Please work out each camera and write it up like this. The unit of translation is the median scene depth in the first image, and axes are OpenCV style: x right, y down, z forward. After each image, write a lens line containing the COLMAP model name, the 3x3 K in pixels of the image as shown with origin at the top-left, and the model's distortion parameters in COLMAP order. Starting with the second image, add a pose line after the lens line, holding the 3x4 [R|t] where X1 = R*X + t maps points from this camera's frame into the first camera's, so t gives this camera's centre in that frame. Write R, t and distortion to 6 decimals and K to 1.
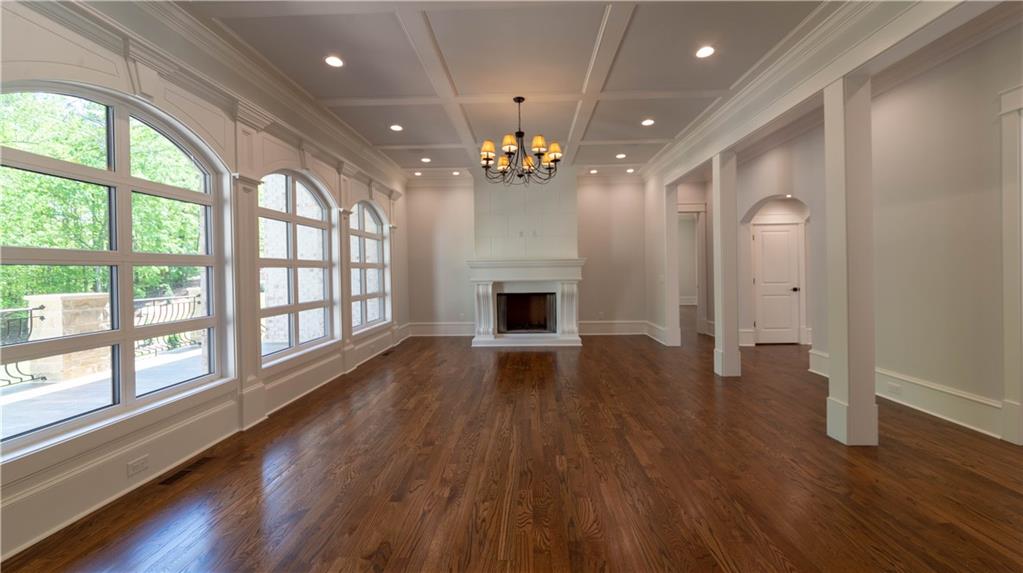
lens RADIAL K [[404.9, 0, 516.4], [0, 404.9, 273.7], [0, 0, 1]] dist [0.001024, -0.000042]
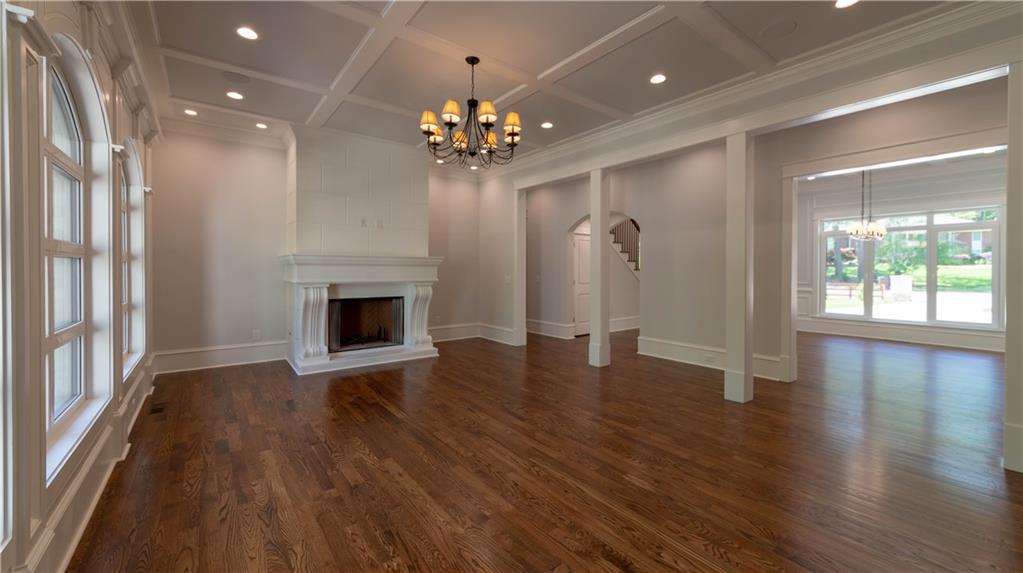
lens RADIAL K [[414.9, 0, 533.9], [0, 414.9, 271.4], [0, 0, 1]] dist [0.001746, 0.000012]
pose [[0.754268, 0.013645, 0.656425, -0.282247], [-0.009270, 0.999906, -0.010132, 0.000842], [-0.656501, 0.001557, 0.754323, 0.181893]]
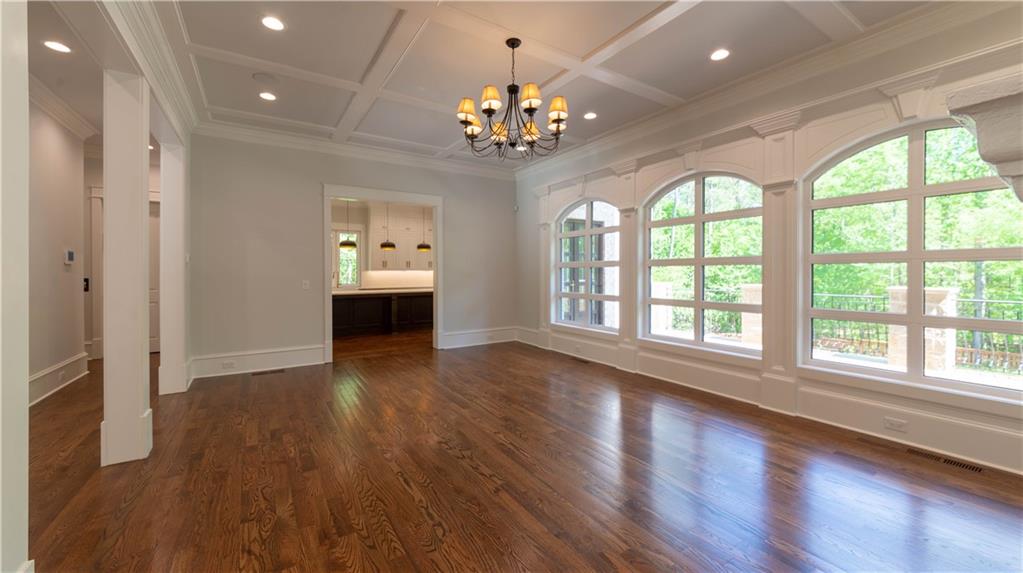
lens RADIAL K [[404.9, 0, 516.4], [0, 404.9, 273.7], [0, 0, 1]] dist [0.001024, -0.000042]
pose [[-0.831889, 0.017341, -0.554672, 0.270162], [0.008677, 0.999796, 0.018242, -0.010994], [0.554875, 0.010363, -0.831869, 1.038128]]
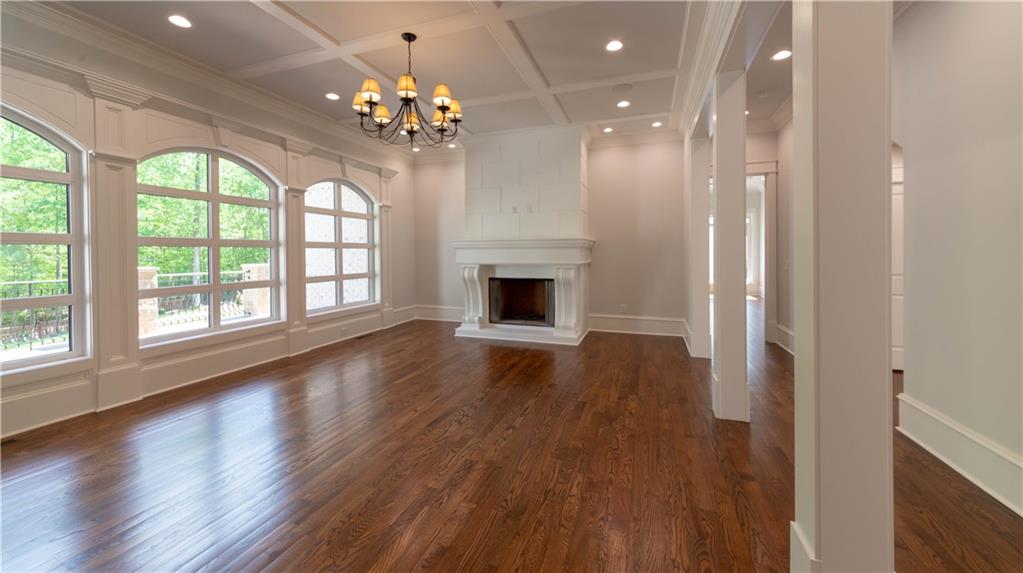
lens RADIAL K [[393.0, 0, 501.5], [0, 393.0, 257.0], [0, 0, 1]] dist [-0.000931, -0.000058]
pose [[0.943446, 0.013811, -0.331238, 0.279023], [-0.011775, 0.999897, 0.008154, -0.004212], [0.331316, -0.003792, 0.943512, 0.210494]]
